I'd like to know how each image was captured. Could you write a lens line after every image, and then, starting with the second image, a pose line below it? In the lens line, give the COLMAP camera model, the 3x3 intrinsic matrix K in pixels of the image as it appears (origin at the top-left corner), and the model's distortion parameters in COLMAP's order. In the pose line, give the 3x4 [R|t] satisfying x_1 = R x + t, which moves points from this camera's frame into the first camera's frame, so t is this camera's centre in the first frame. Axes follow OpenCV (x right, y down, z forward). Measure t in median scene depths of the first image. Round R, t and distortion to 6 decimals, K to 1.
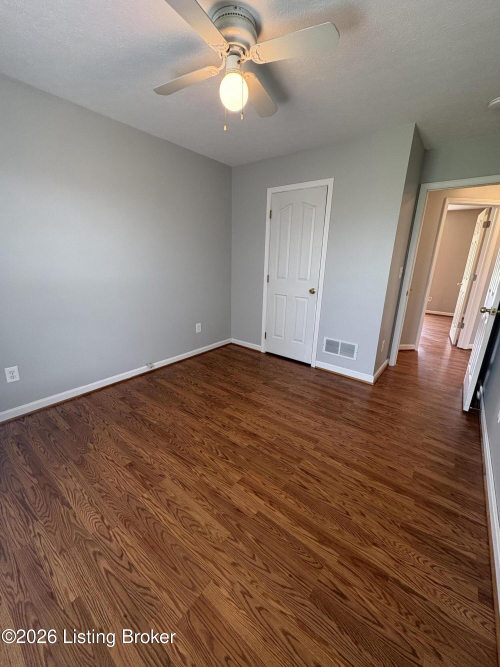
lens RADIAL K [[265.9, 0, 249.2], [0, 265.9, 332.4], [0, 0, 1]] dist [-0.002063, 0.001093]
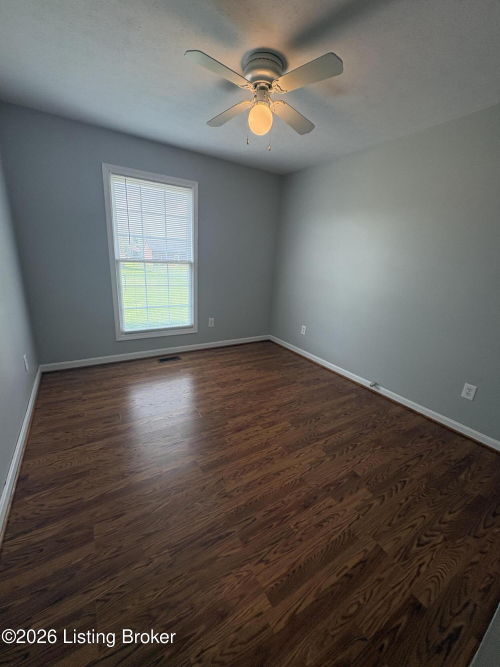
lens RADIAL K [[265.9, 0, 251.7], [0, 265.9, 337.7], [0, 0, 1]] dist [-0.002063, 0.001093]
pose [[-0.332653, 0.237233, -0.912723, 0.740350], [-0.323205, 0.880546, 0.346665, -0.261354], [0.885935, 0.410316, -0.216241, 0.963223]]
